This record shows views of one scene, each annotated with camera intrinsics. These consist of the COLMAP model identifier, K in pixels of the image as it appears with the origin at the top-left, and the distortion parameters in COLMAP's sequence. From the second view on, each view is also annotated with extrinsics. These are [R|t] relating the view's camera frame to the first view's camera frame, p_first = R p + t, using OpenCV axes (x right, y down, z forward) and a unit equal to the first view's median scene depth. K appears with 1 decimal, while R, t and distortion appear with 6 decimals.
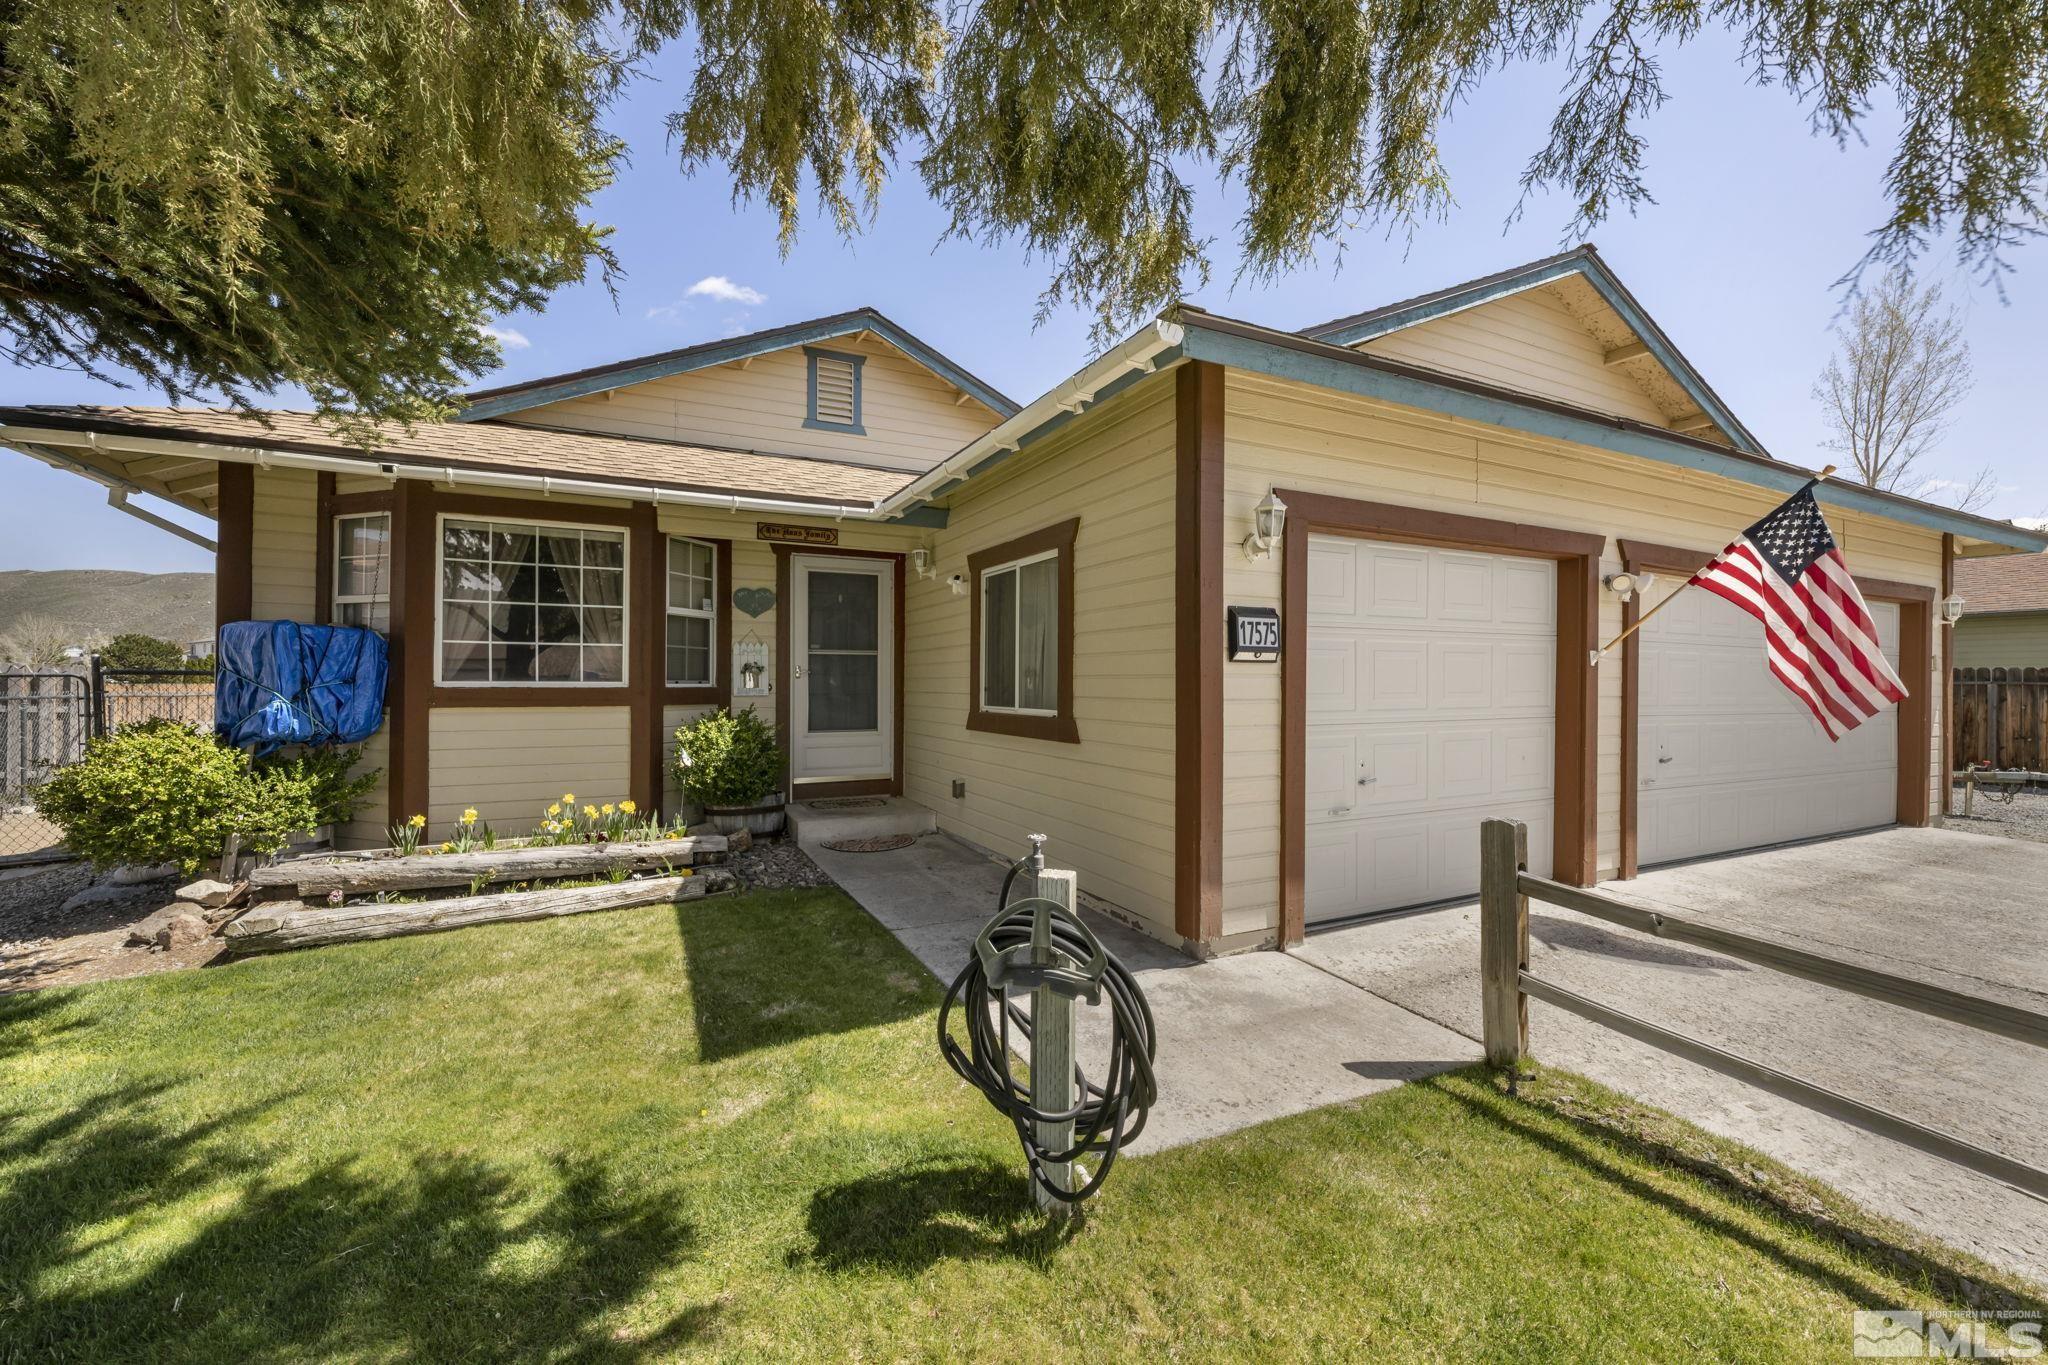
lens RADIAL K [[855.0, 0, 1015.0], [0, 855.0, 684.8], [0, 0, 1]] dist [0.000234, -0.000030]
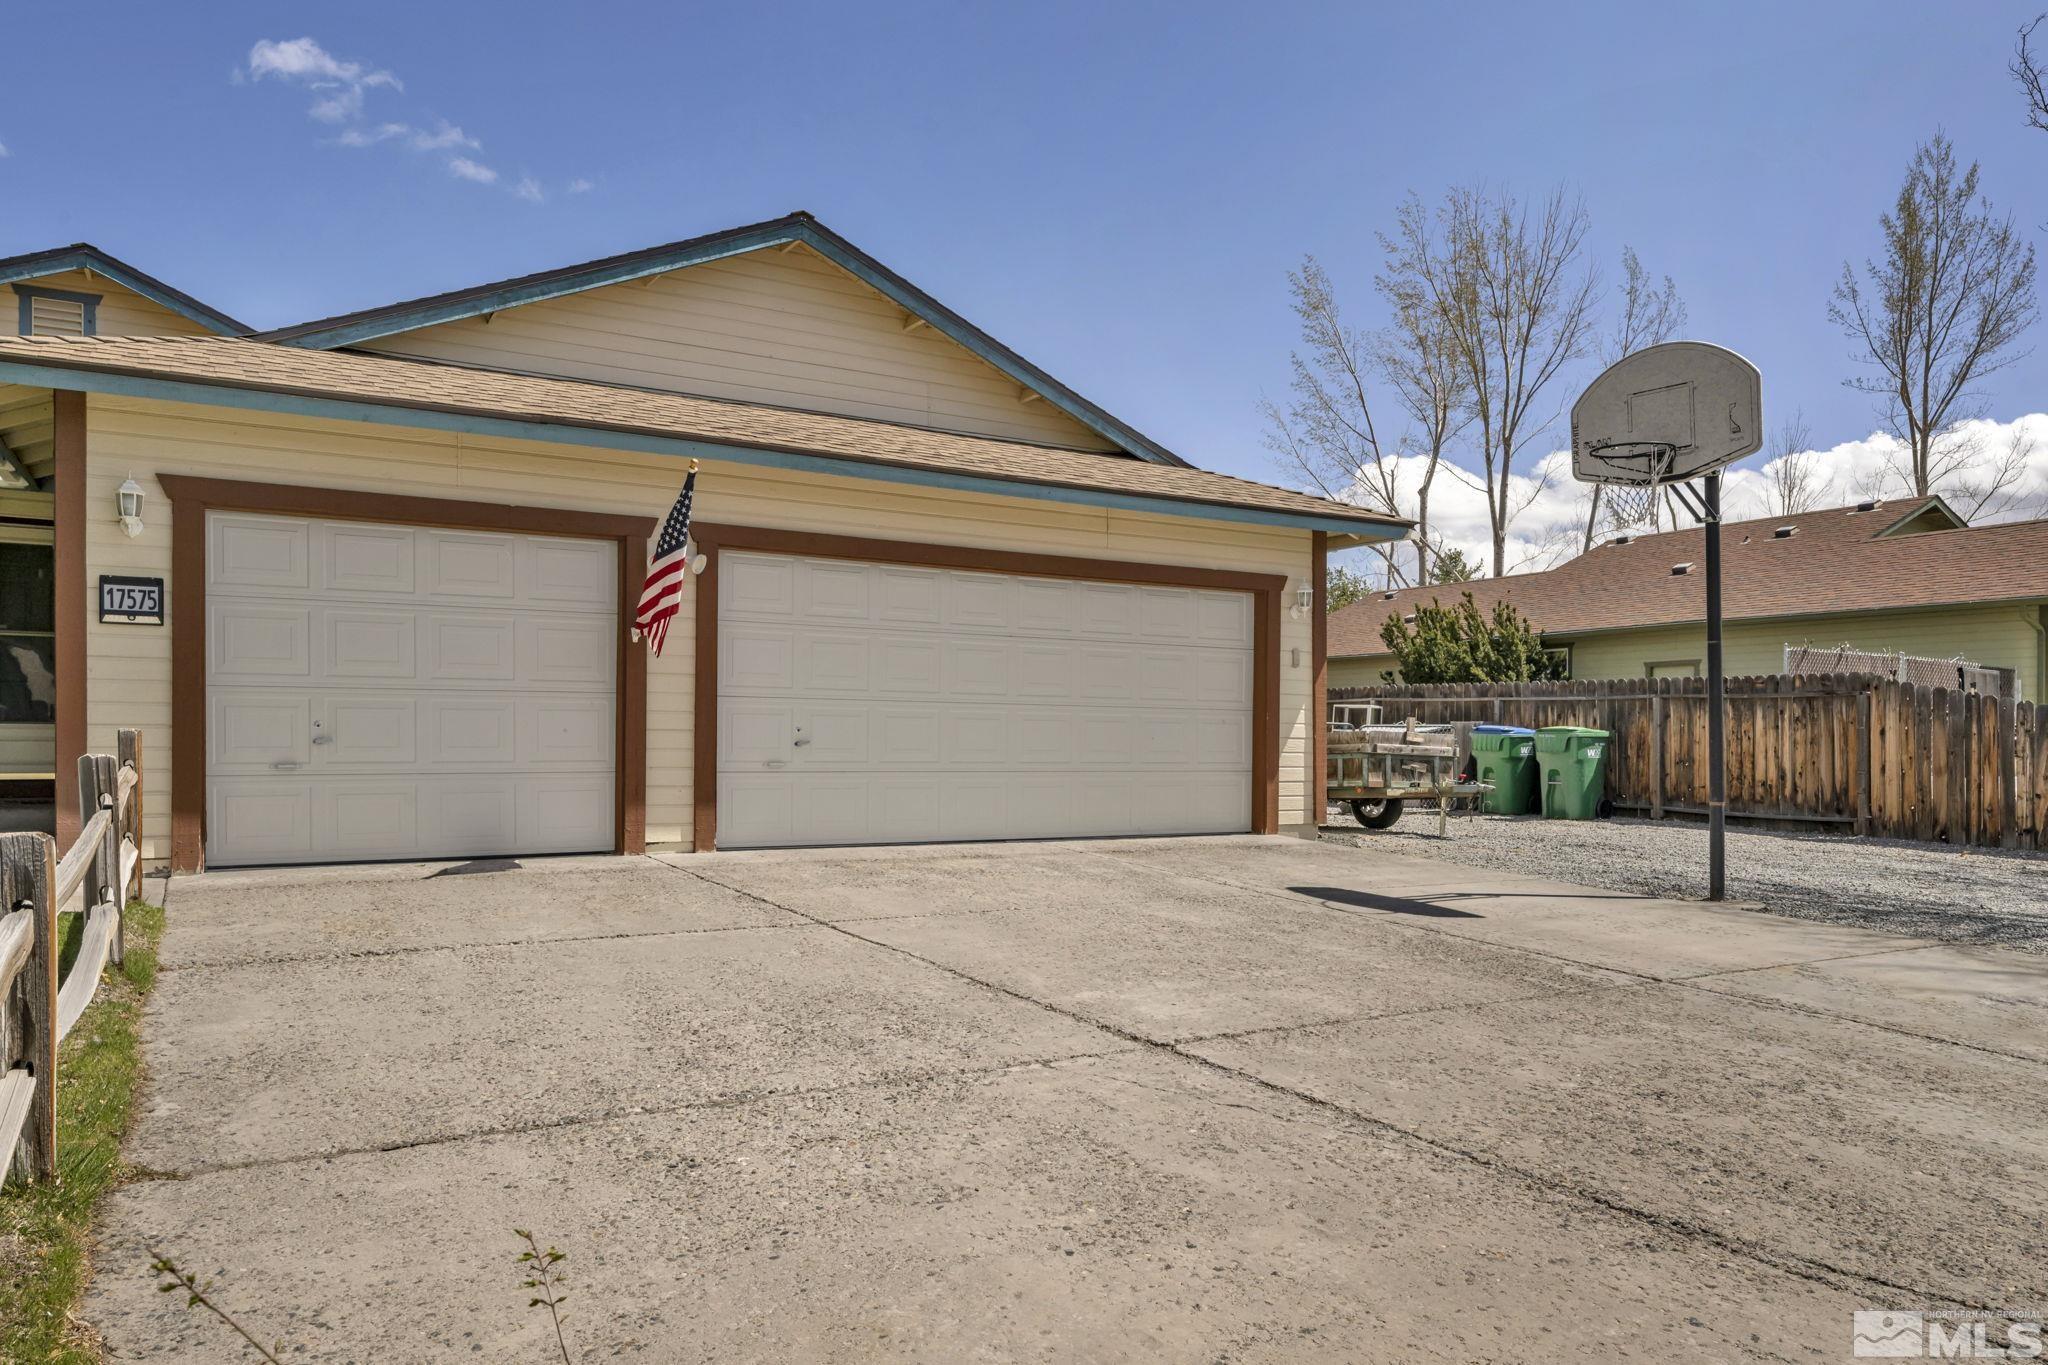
lens RADIAL K [[1414.8, 0, 1018.9], [0, 1414.8, 745.1], [0, 0, 1]] dist [0.007899, 0.003848]
pose [[0.998564, 0.004851, 0.053343, 0.971640], [-0.004925, 0.999987, 0.001251, 0.090804], [-0.053337, -0.001512, 0.998575, -0.693229]]
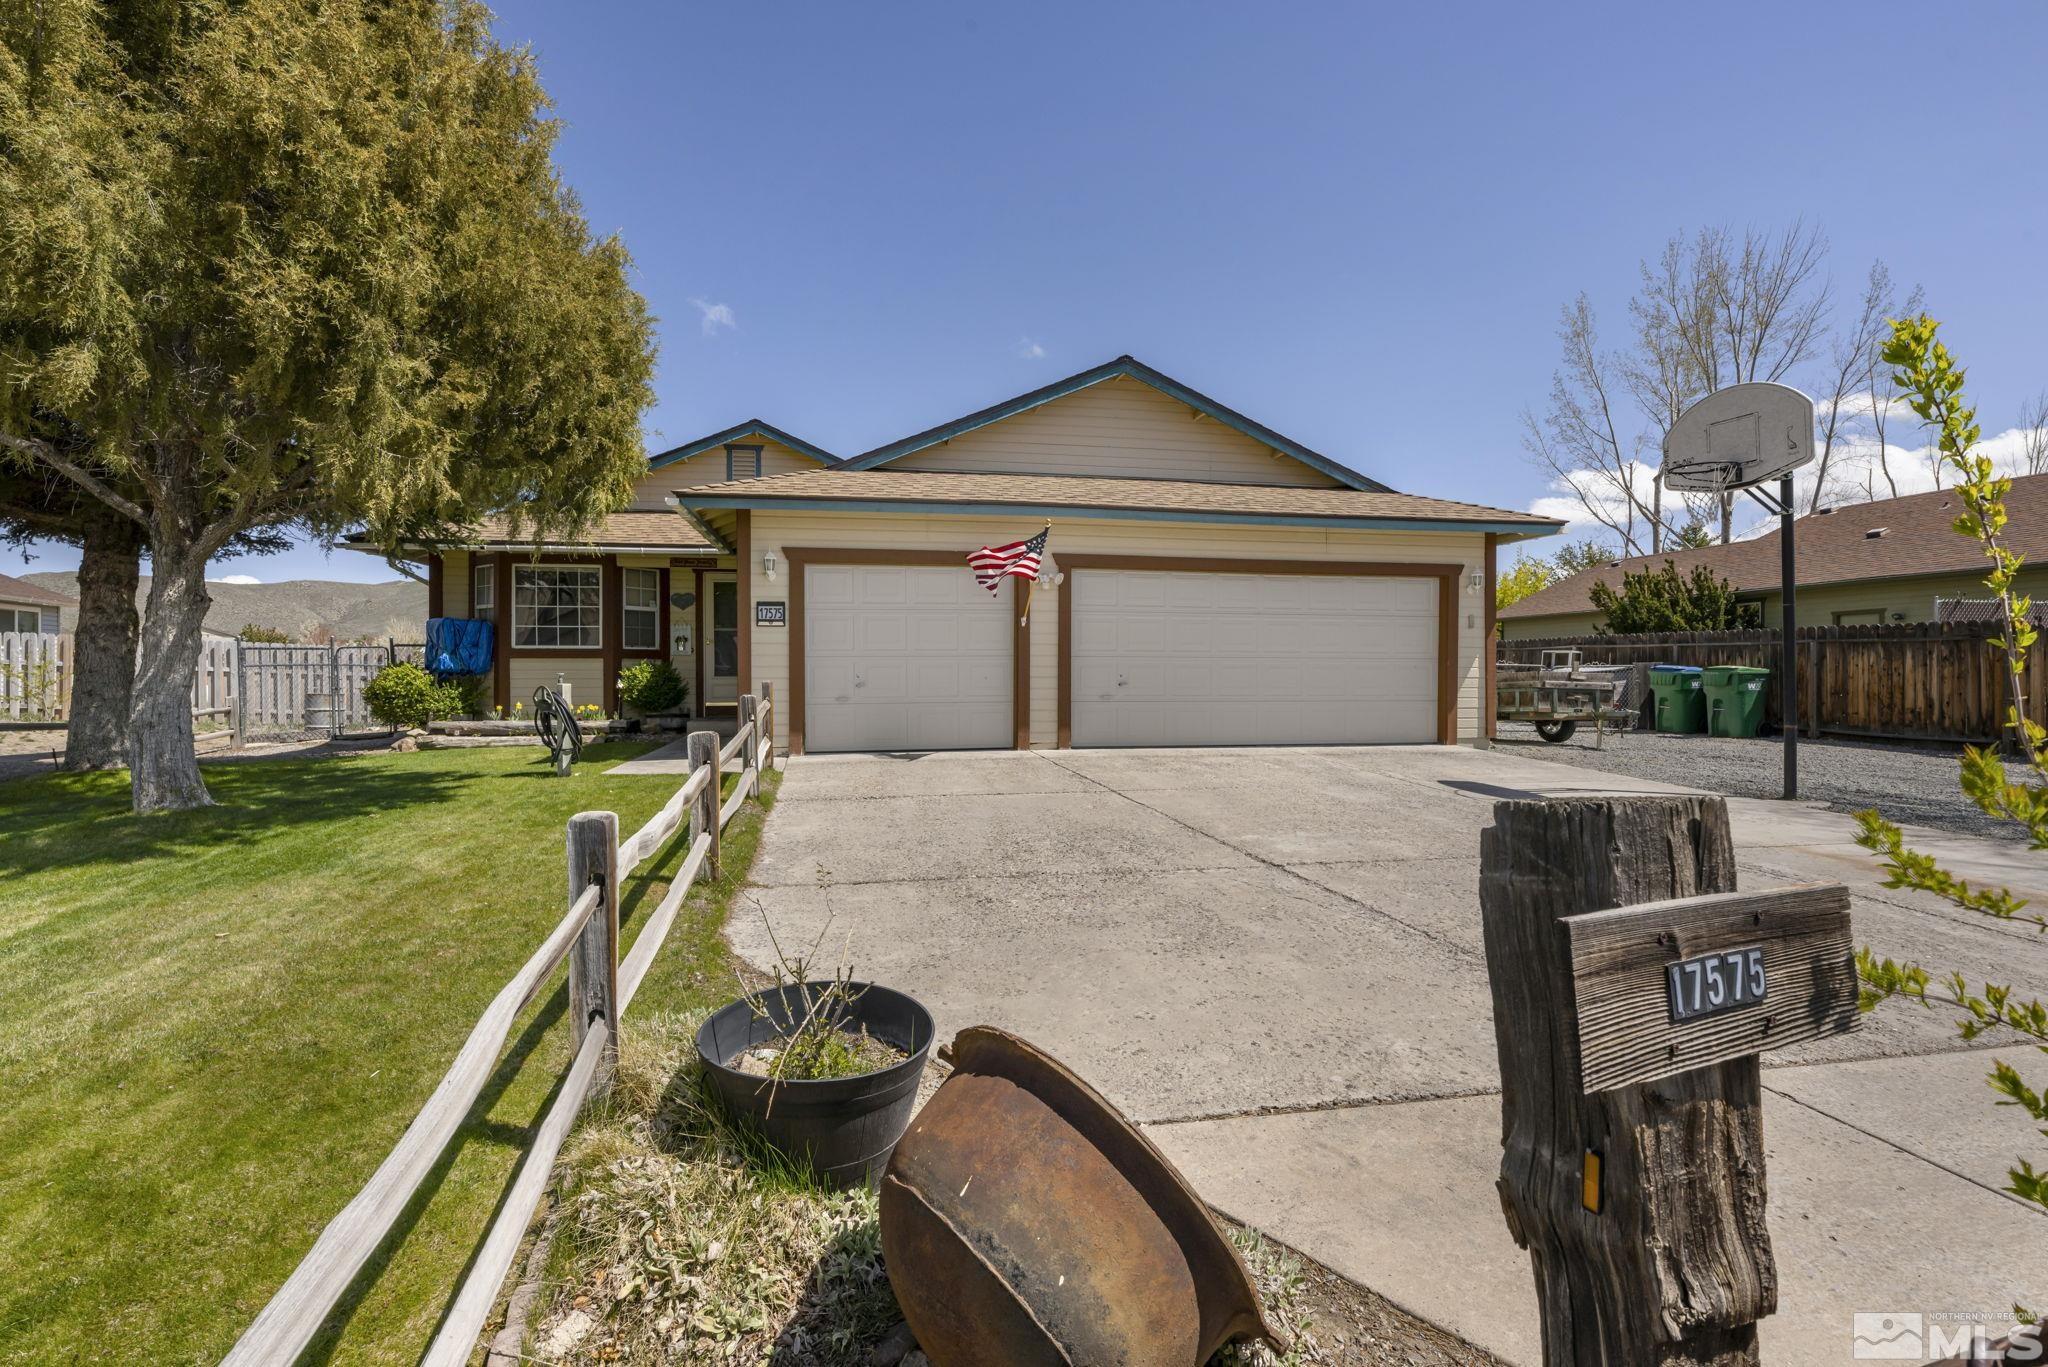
lens RADIAL K [[964.1, 0, 975.6], [0, 964.1, 681.1], [0, 0, 1]] dist [0.016793, 0.000359]
pose [[0.949783, -0.002896, -0.312895, 1.112942], [0.003719, 0.999991, 0.002032, 0.081638], [0.312886, -0.003093, 0.949786, -0.867812]]
